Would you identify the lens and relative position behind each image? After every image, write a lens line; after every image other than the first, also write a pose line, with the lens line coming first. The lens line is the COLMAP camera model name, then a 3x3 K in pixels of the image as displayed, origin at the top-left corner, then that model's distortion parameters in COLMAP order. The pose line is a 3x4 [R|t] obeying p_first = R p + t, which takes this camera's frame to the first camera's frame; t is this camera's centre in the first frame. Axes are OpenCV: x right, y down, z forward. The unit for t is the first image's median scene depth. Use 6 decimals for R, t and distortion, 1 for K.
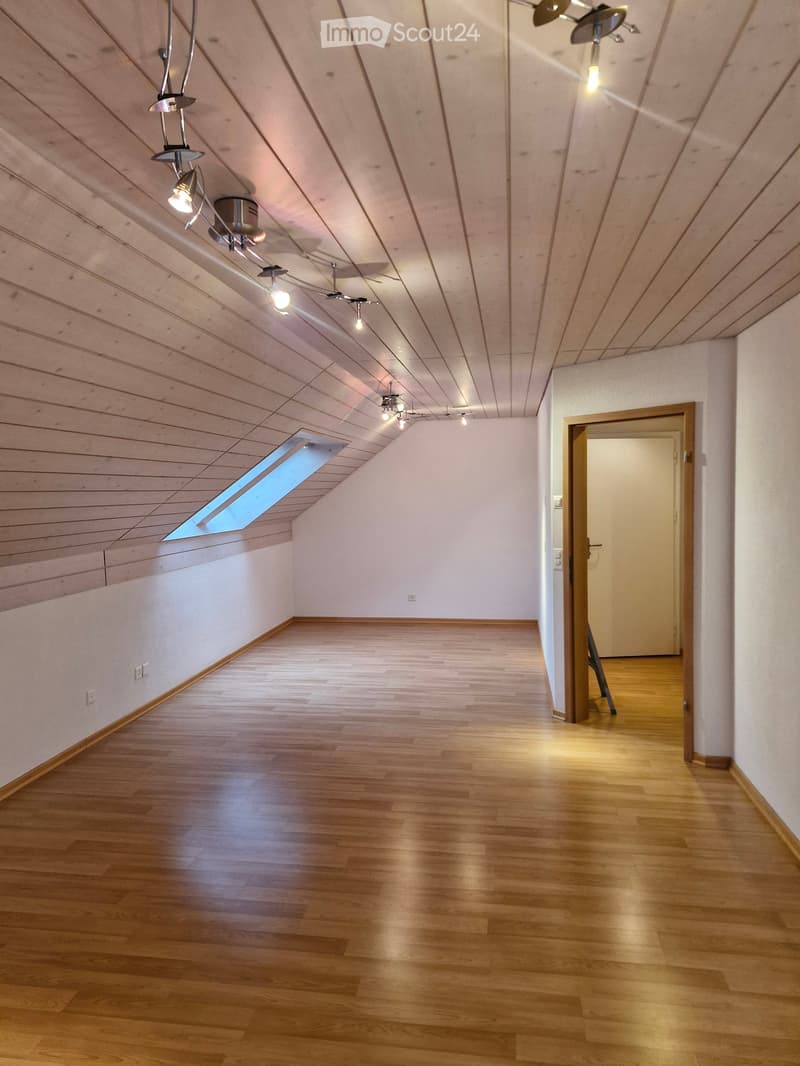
lens RADIAL K [[711.3, 0, 397.1], [0, 711.3, 517.2], [0, 0, 1]] dist [0.002954, 0.000481]
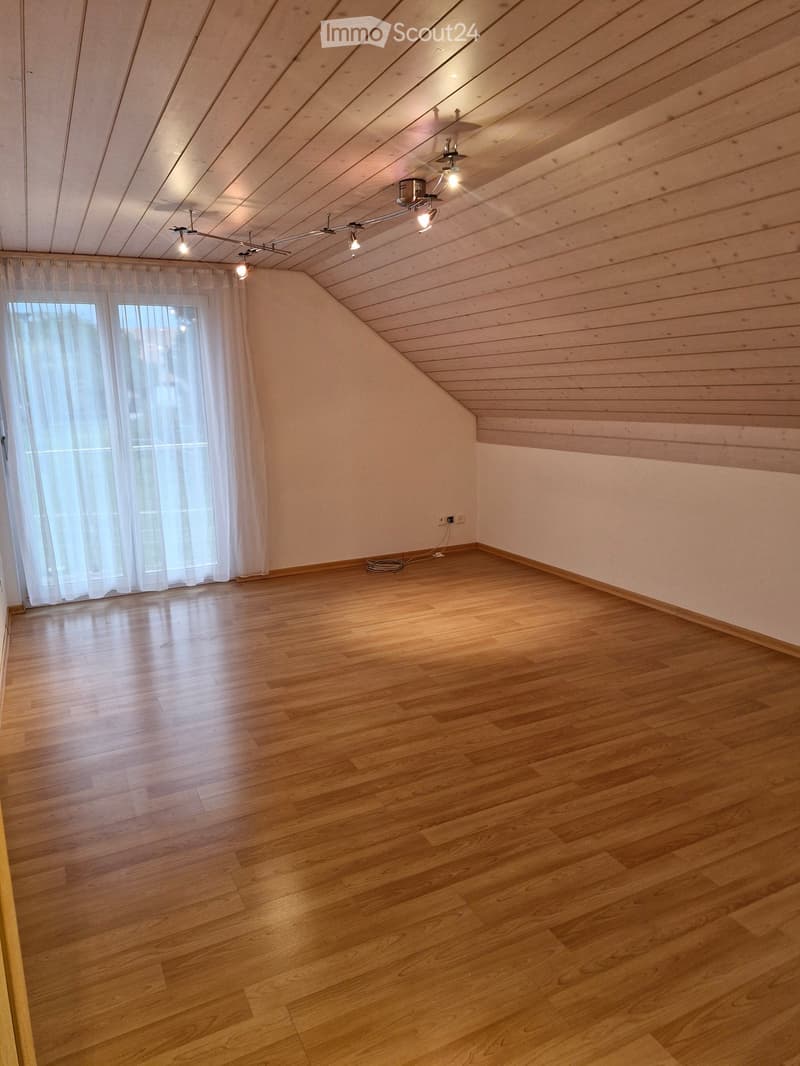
lens RADIAL K [[744.3, 0, 400.0], [0, 744.3, 533.0], [0, 0, 1]] dist [0.083188, -0.085544]
pose [[-0.816179, 0.149409, -0.558148, 0.540267], [0.018989, 0.972403, 0.232533, -0.038978], [0.577488, 0.179190, -0.796492, 1.545247]]
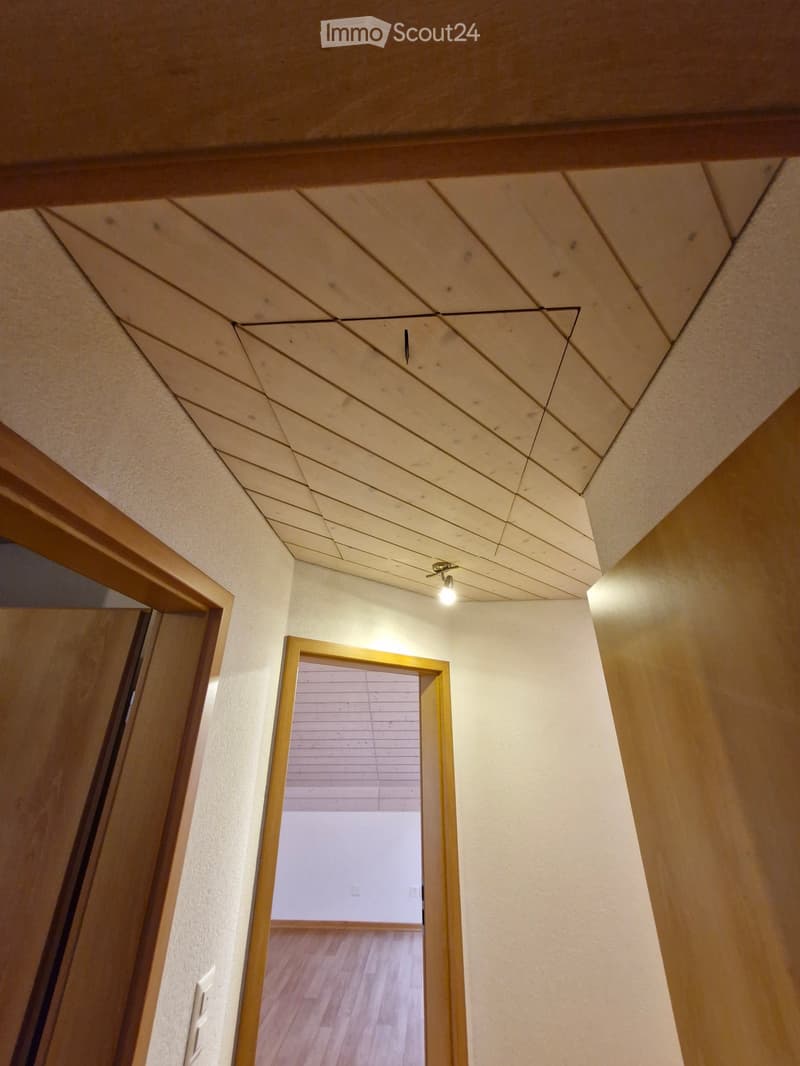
lens RADIAL K [[420.0, 0, 408.1], [0, 420.0, 533.3], [0, 0, 1]] dist [0.001281, 0.000082]
pose [[0.108768, -0.425126, -0.898575, 1.120870], [-0.036774, 0.901599, -0.431008, -0.102127], [0.993387, 0.079924, 0.082431, 1.405778]]
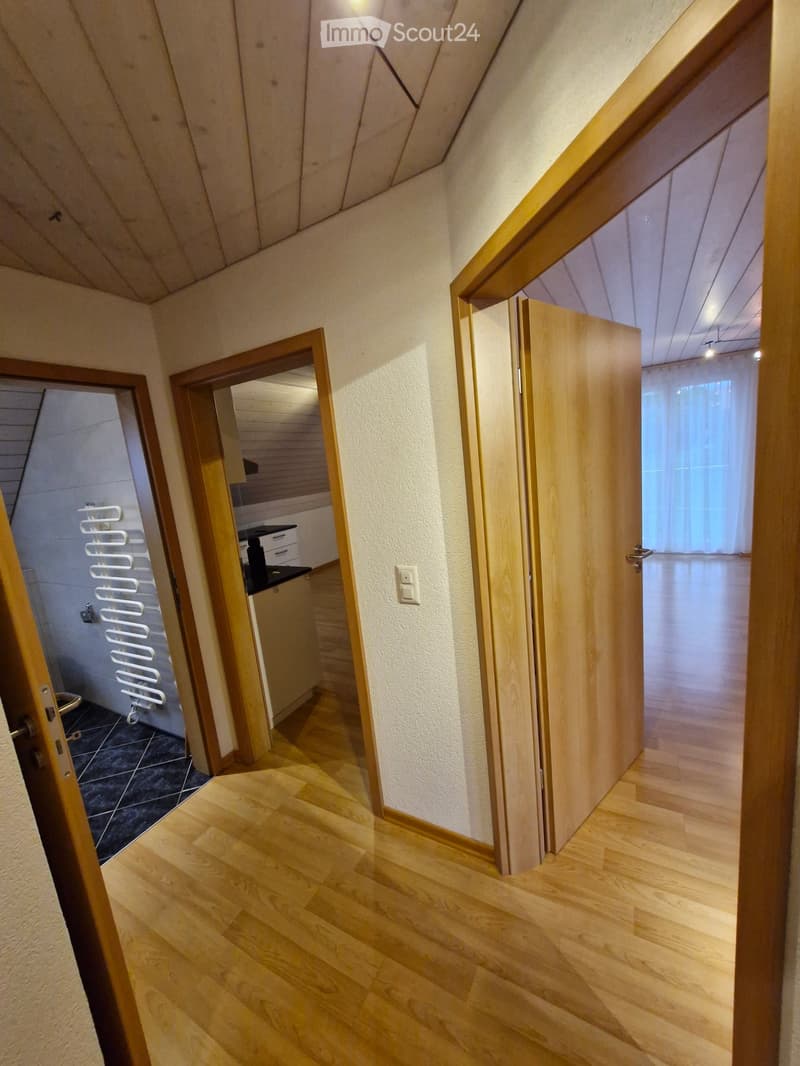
lens RADIAL K [[420.0, 0, 408.1], [0, 420.0, 533.3], [0, 0, 1]] dist [0.001281, 0.000082]
pose [[-0.936823, 0.054366, 0.345554, 0.492391], [0.128206, 0.972473, 0.194577, -0.055124], [-0.325464, 0.226587, -0.918004, 1.708096]]
